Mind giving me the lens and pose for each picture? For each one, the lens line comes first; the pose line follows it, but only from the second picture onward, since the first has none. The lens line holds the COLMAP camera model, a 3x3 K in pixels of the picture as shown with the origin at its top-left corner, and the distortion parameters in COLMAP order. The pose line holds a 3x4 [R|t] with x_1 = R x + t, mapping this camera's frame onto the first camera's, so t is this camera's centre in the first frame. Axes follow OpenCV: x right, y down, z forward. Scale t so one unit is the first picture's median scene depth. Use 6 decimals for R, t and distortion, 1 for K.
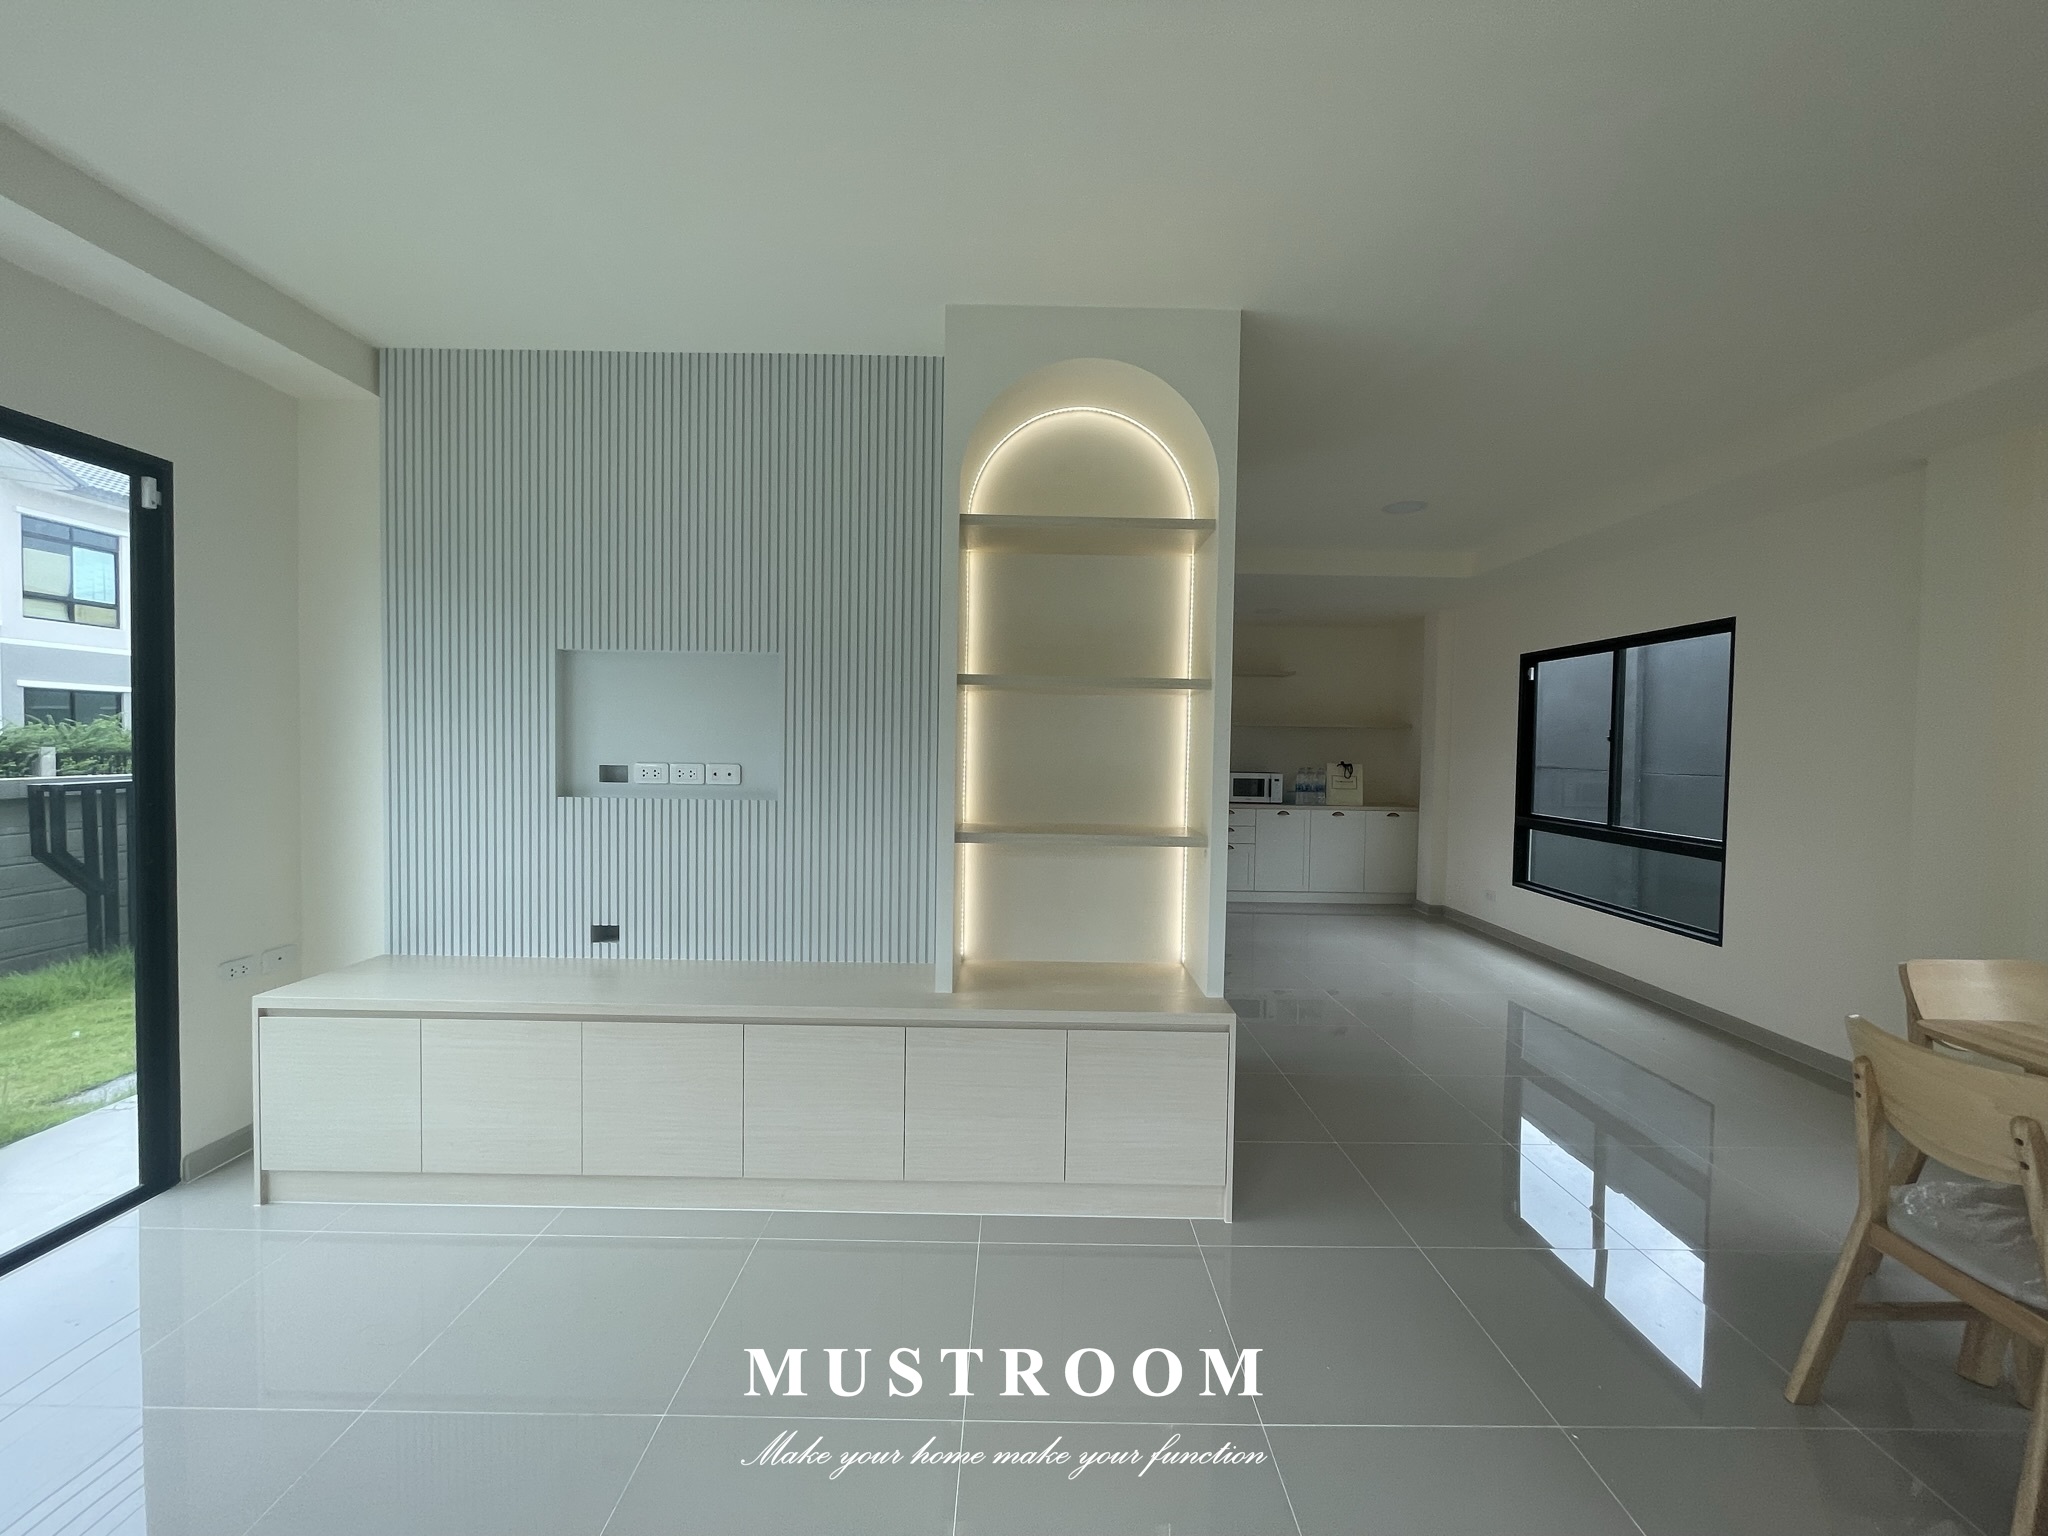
lens RADIAL K [[834.5, 0, 1025.6], [0, 834.5, 770.2], [0, 0, 1]] dist [-0.003101, -0.000115]
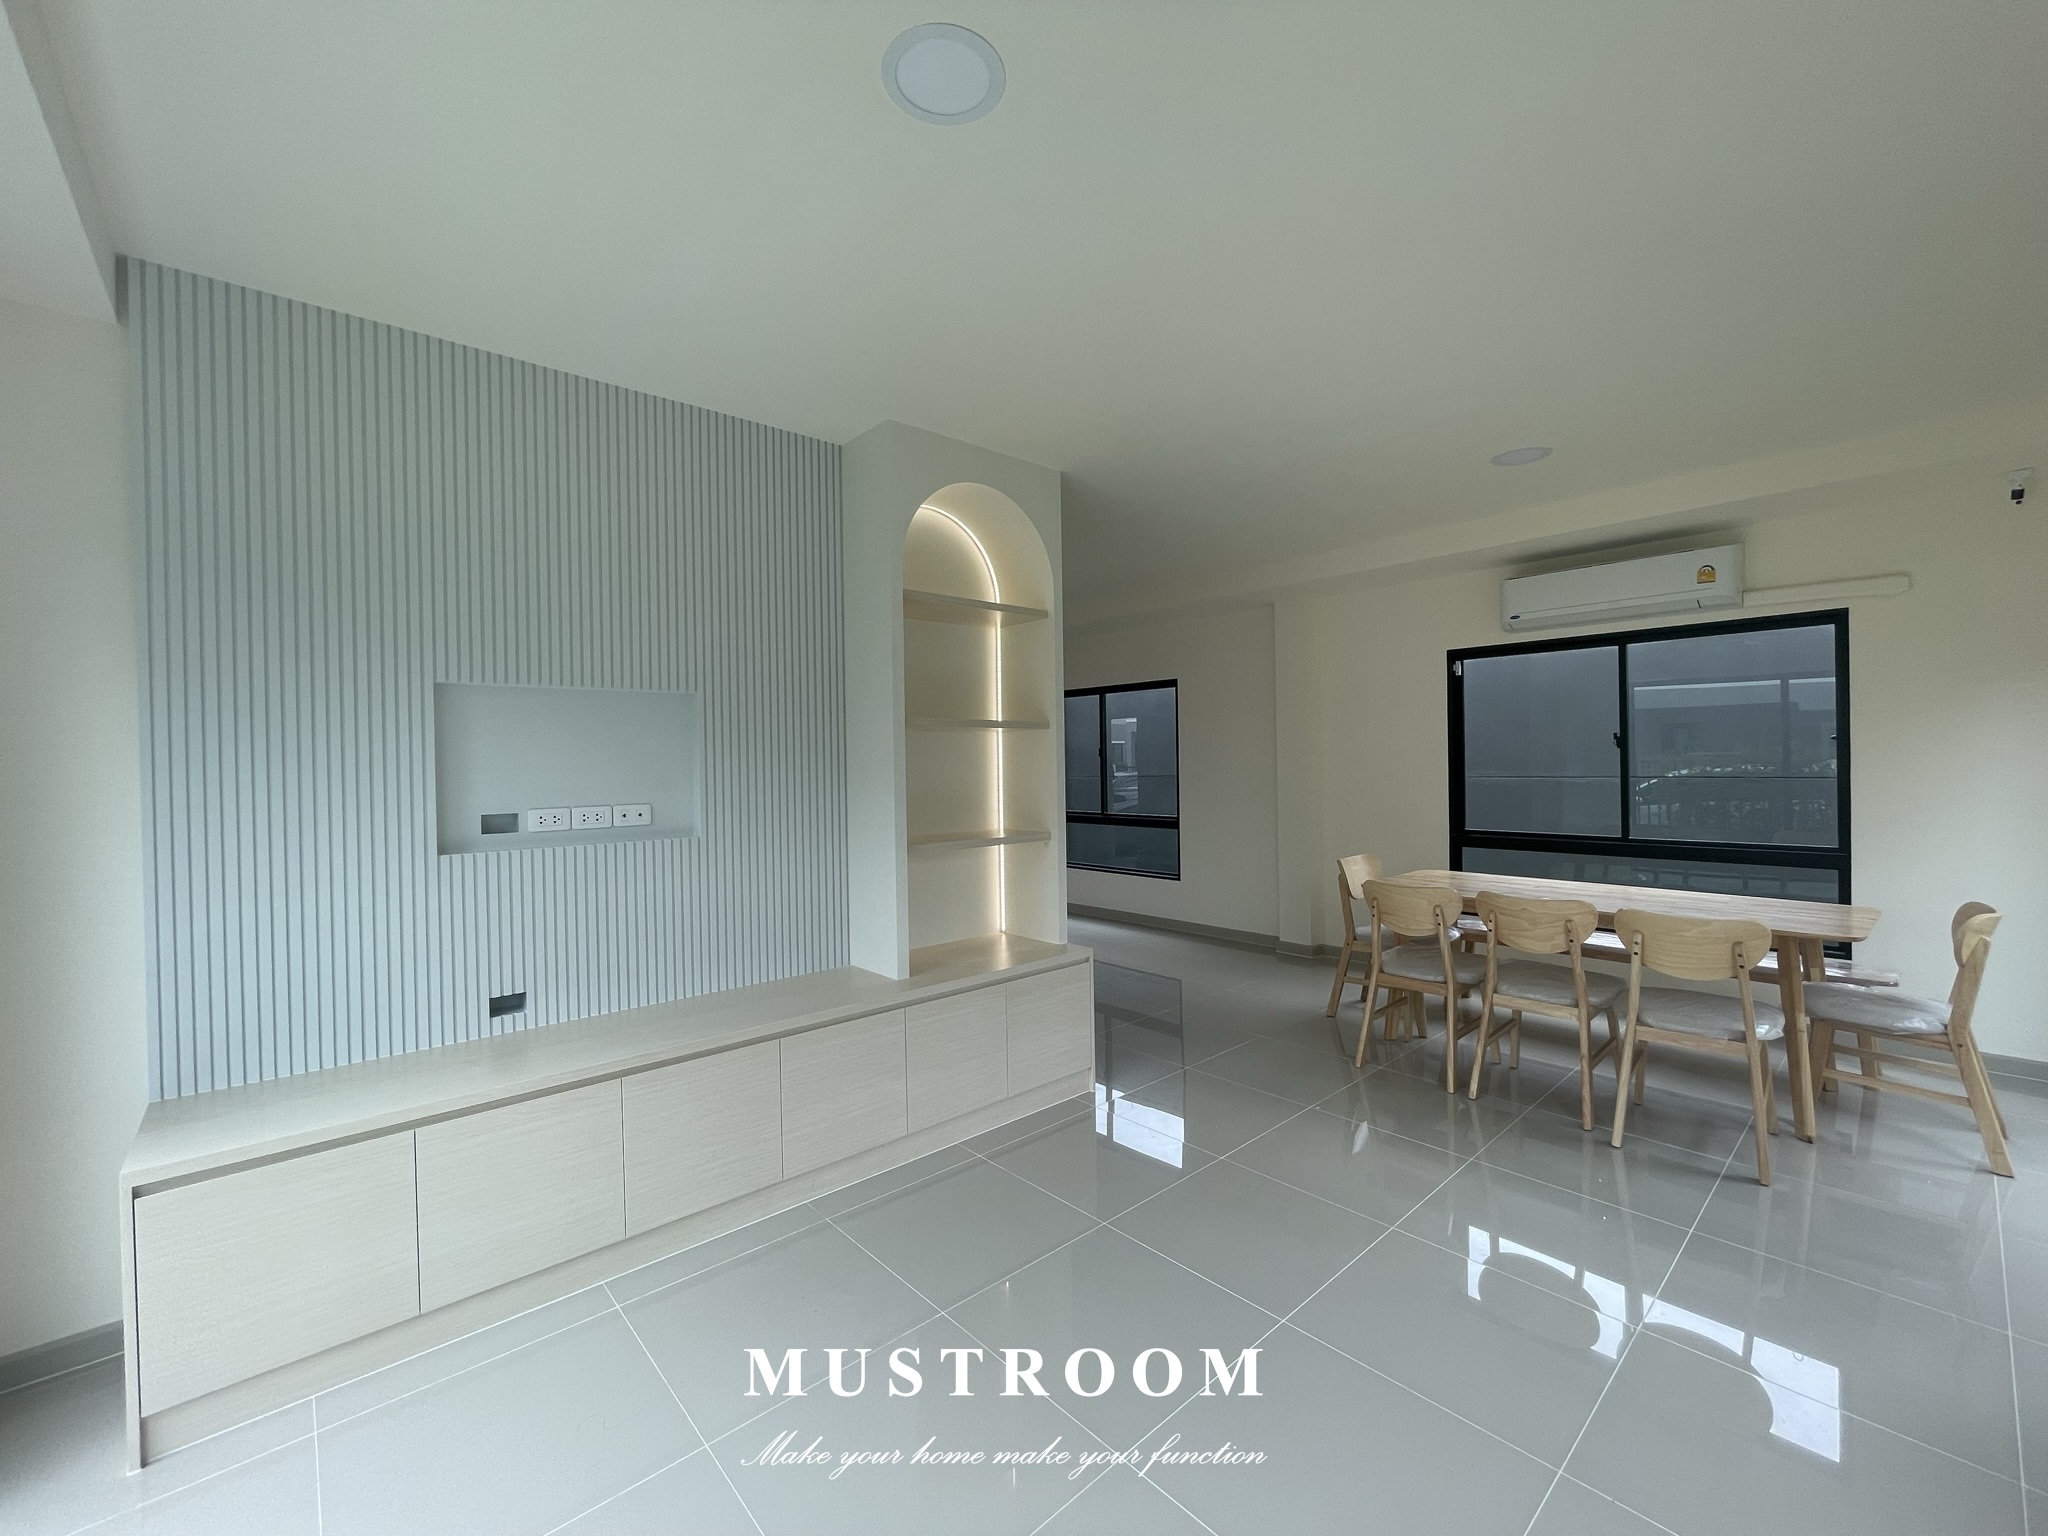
lens RADIAL K [[834.5, 0, 1025.6], [0, 834.5, 770.2], [0, 0, 1]] dist [-0.003101, -0.000115]
pose [[0.745976, -0.036331, 0.664981, -0.471189], [0.051125, 0.998688, -0.002788, -0.015088], [-0.664008, 0.036077, 0.746855, -0.023510]]
